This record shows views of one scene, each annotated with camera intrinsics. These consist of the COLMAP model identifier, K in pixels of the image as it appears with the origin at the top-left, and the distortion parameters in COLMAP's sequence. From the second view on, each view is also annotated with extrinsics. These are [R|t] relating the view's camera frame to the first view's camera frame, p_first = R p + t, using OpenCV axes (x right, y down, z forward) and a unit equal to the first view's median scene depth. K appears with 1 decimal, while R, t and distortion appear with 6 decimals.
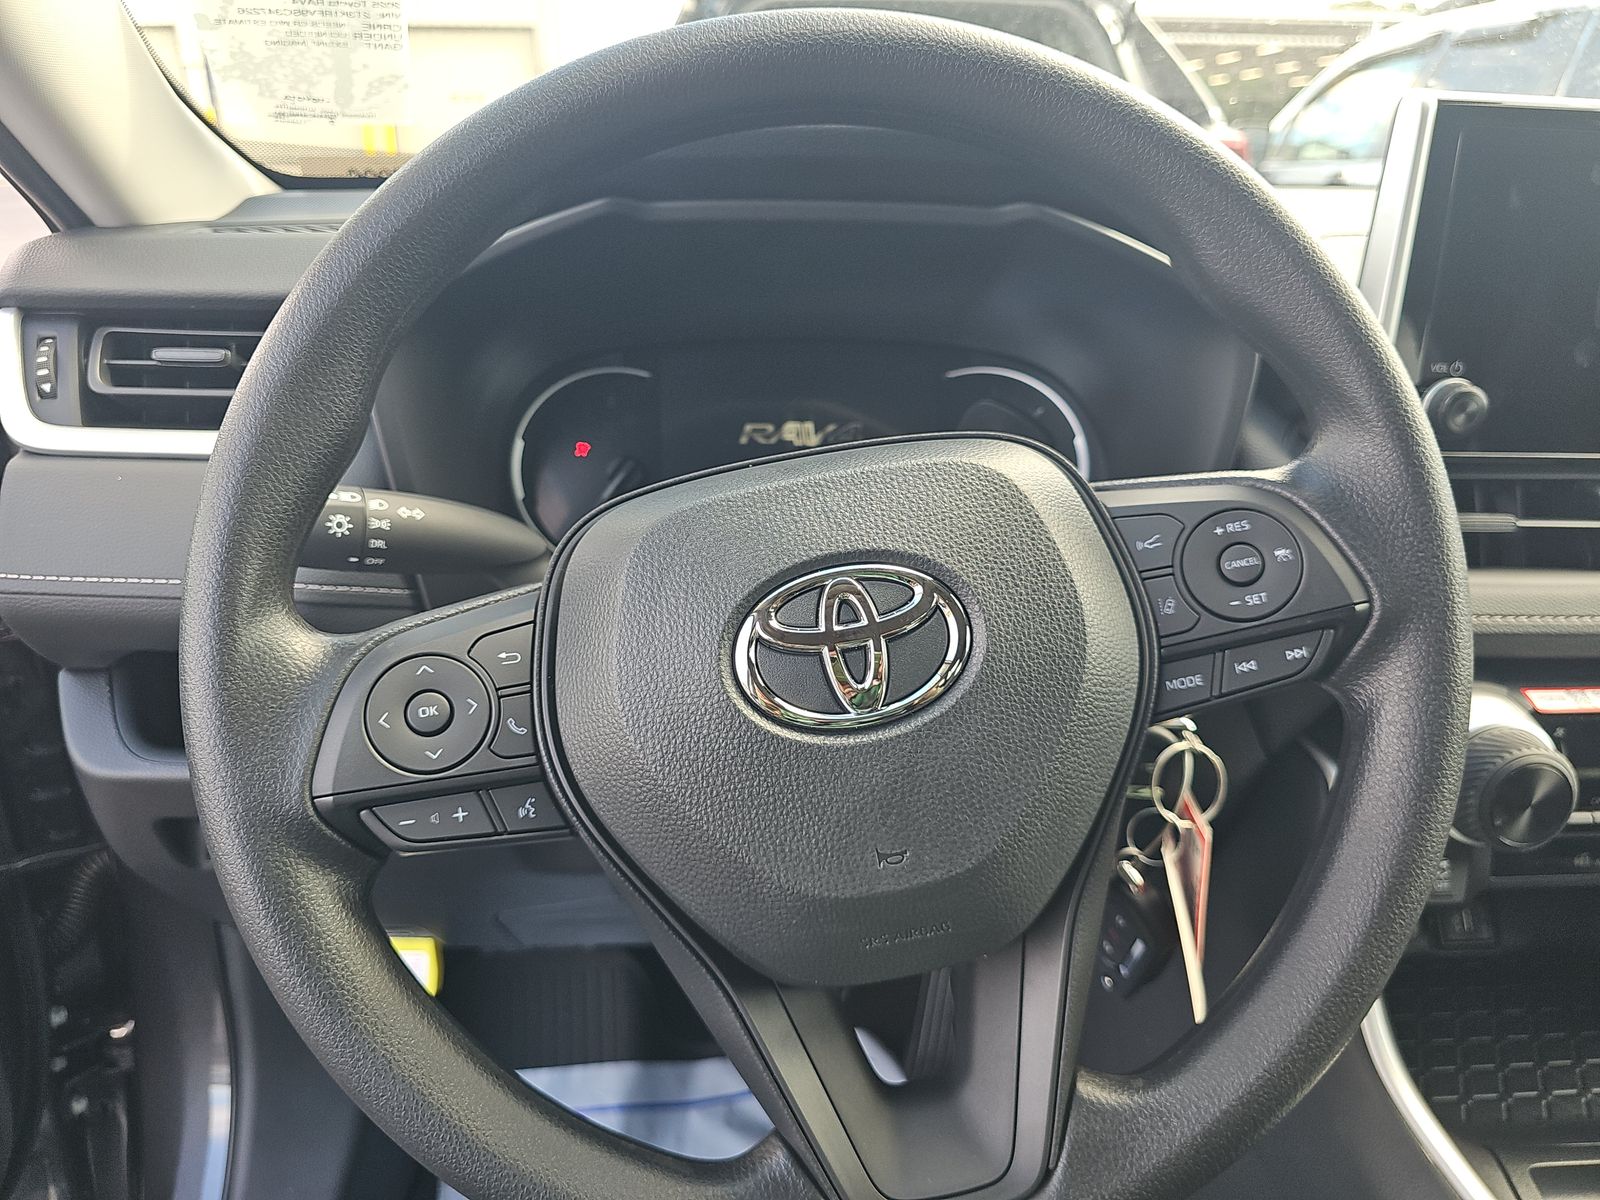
lens RADIAL K [[1149.9, 0, 787.9], [0, 1149.9, 602.1], [0, 0, 1]] dist [0.011489, -0.019418]
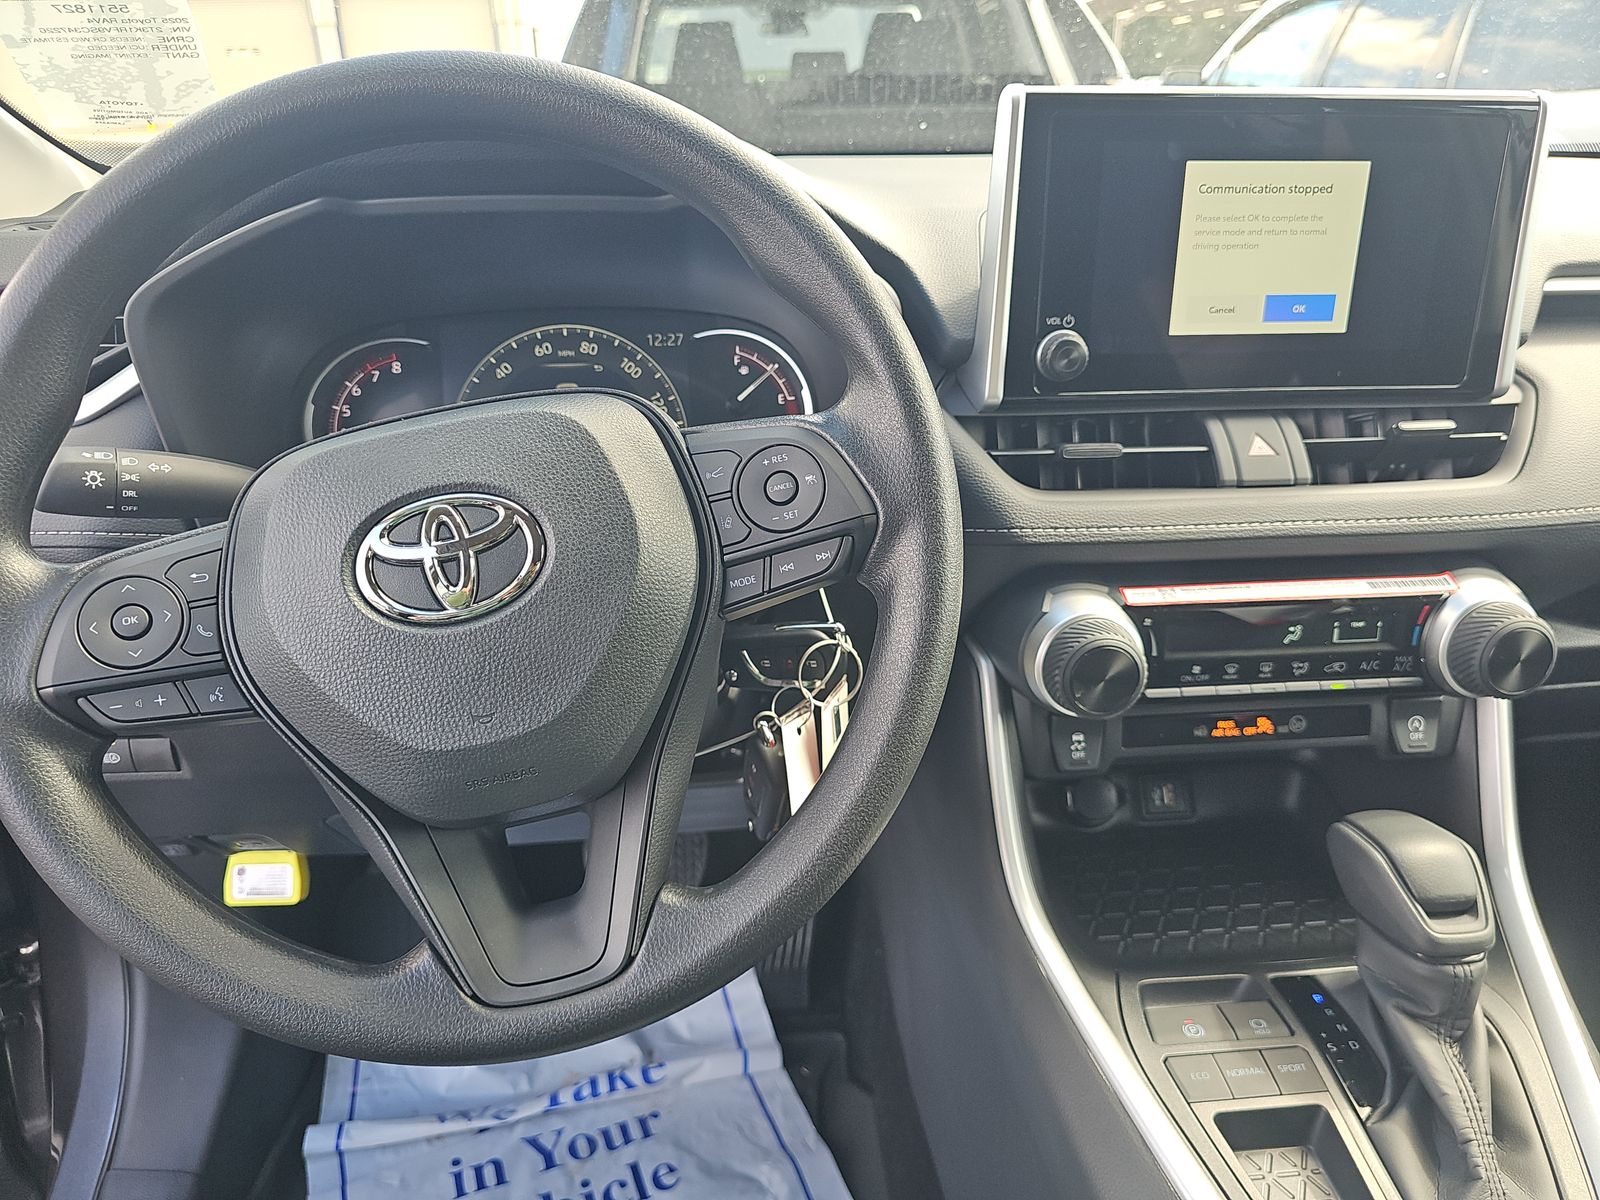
lens RADIAL K [[1149.9, 0, 804.7], [0, 1149.9, 600.4], [0, 0, 1]] dist [0.011489, -0.019418]
pose [[0.999336, -0.031486, 0.018335, 0.390633], [0.030780, 0.998820, 0.037559, 0.045192], [-0.019496, -0.036970, 0.999126, -0.274639]]
